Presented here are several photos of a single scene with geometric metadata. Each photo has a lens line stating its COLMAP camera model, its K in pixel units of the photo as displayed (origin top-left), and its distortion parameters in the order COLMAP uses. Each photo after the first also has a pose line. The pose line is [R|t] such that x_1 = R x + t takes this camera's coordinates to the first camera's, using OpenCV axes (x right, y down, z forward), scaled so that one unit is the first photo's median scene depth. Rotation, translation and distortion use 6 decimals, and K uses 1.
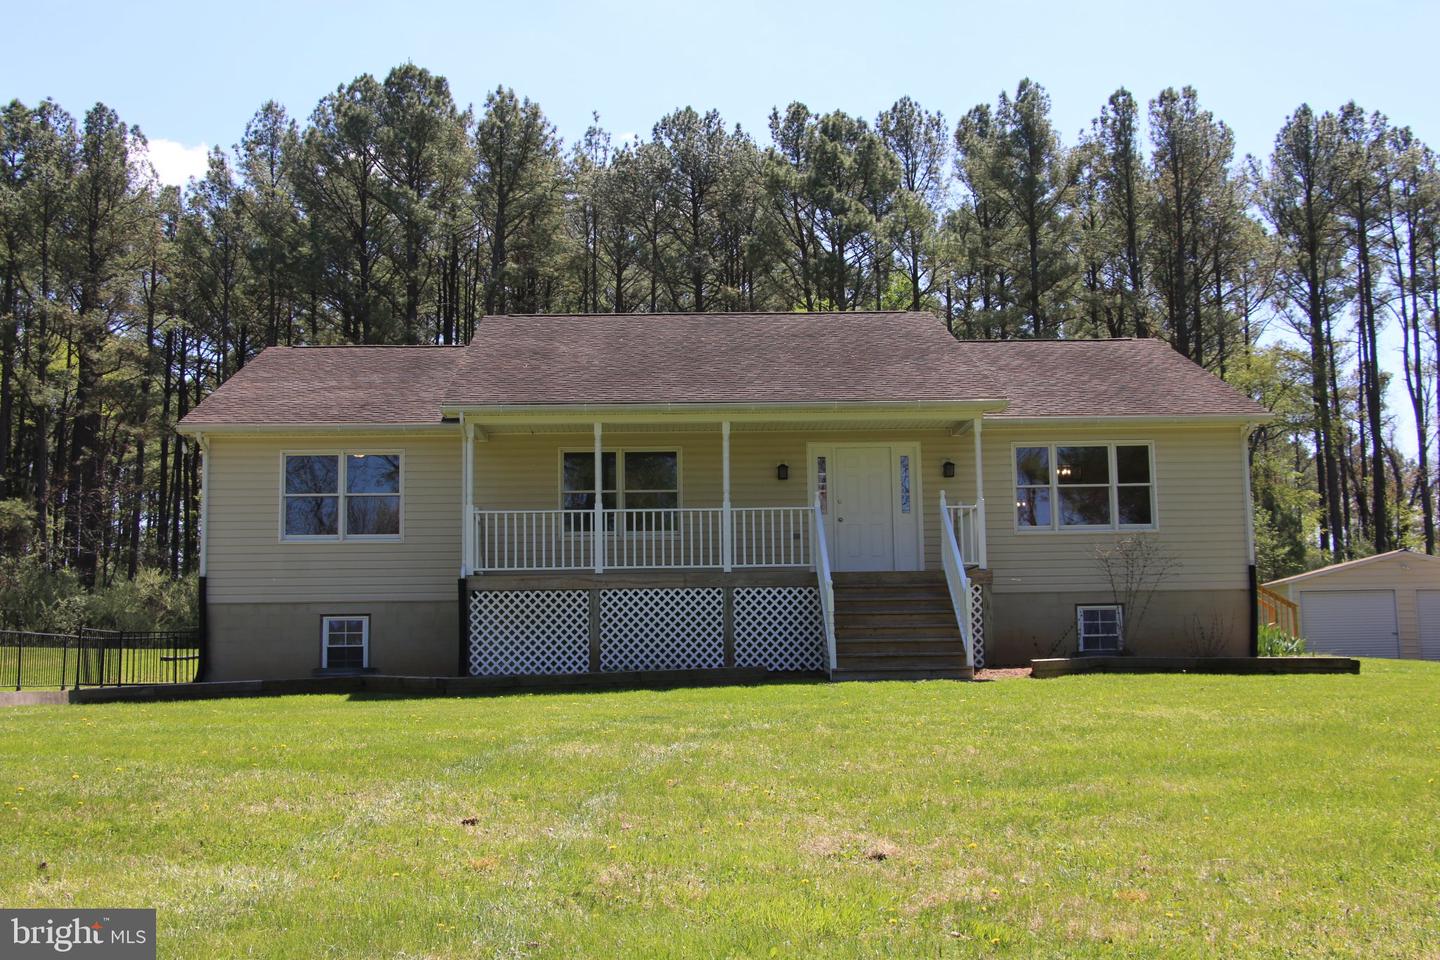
lens RADIAL K [[1753.3, 0, 720.1], [0, 1753.3, 484.7], [0, 0, 1]] dist [-0.013428, 0.000000]
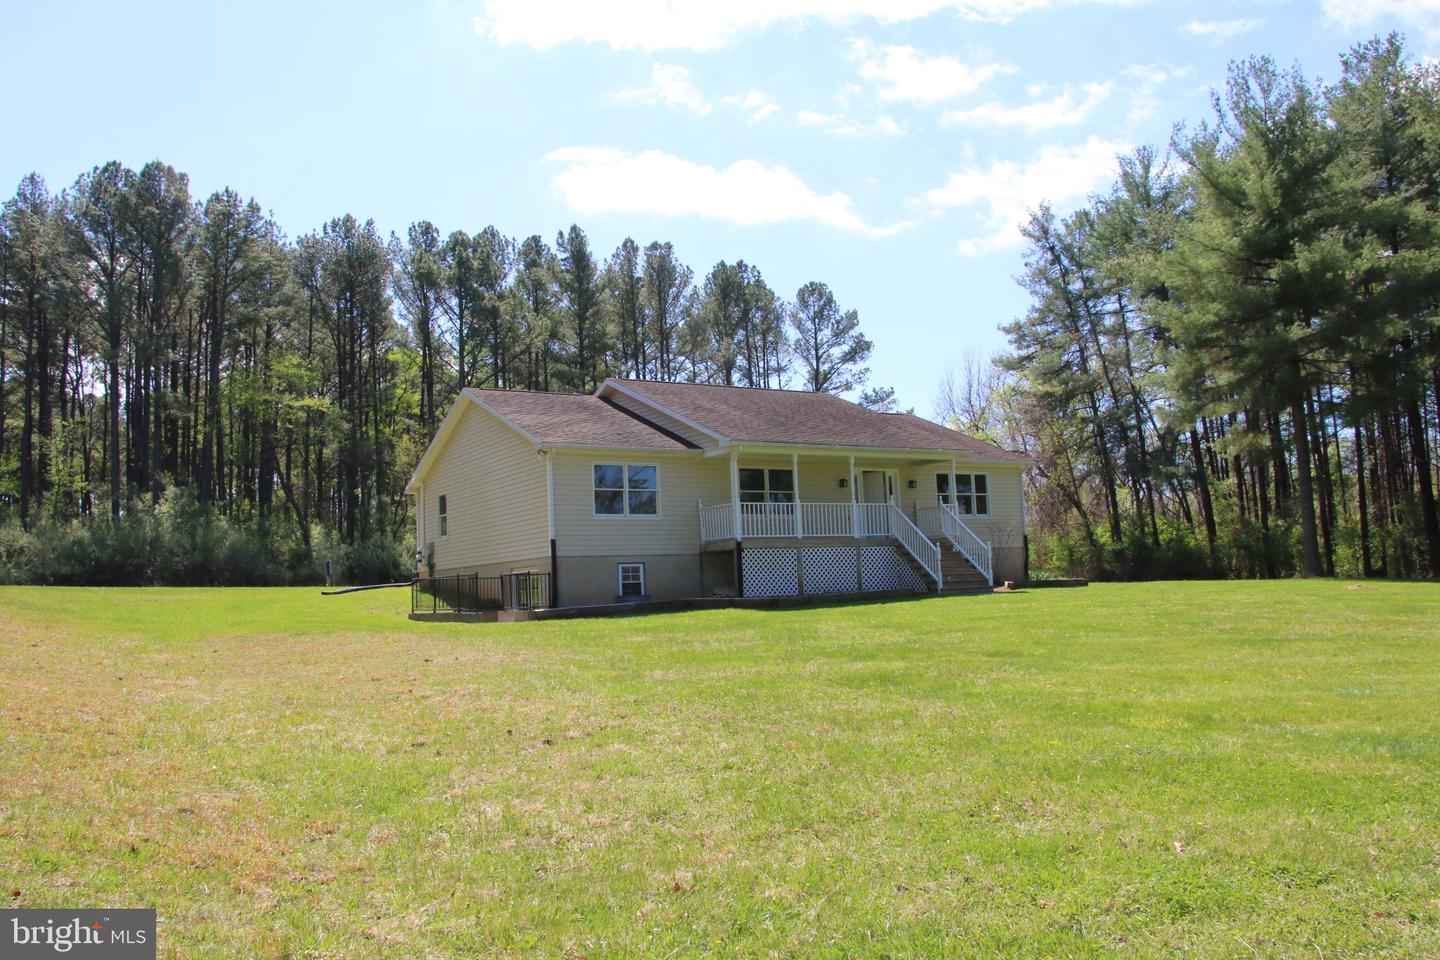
lens RADIAL K [[1221.7, 0, 717.2], [0, 1221.7, 476.1], [0, 0, 1]] dist [-0.014091, 0.003269]
pose [[0.886562, 0.028674, 0.461721, -0.649146], [-0.025776, 0.999589, -0.012585, 0.004594], [-0.461892, -0.000744, 0.886936, -0.054776]]
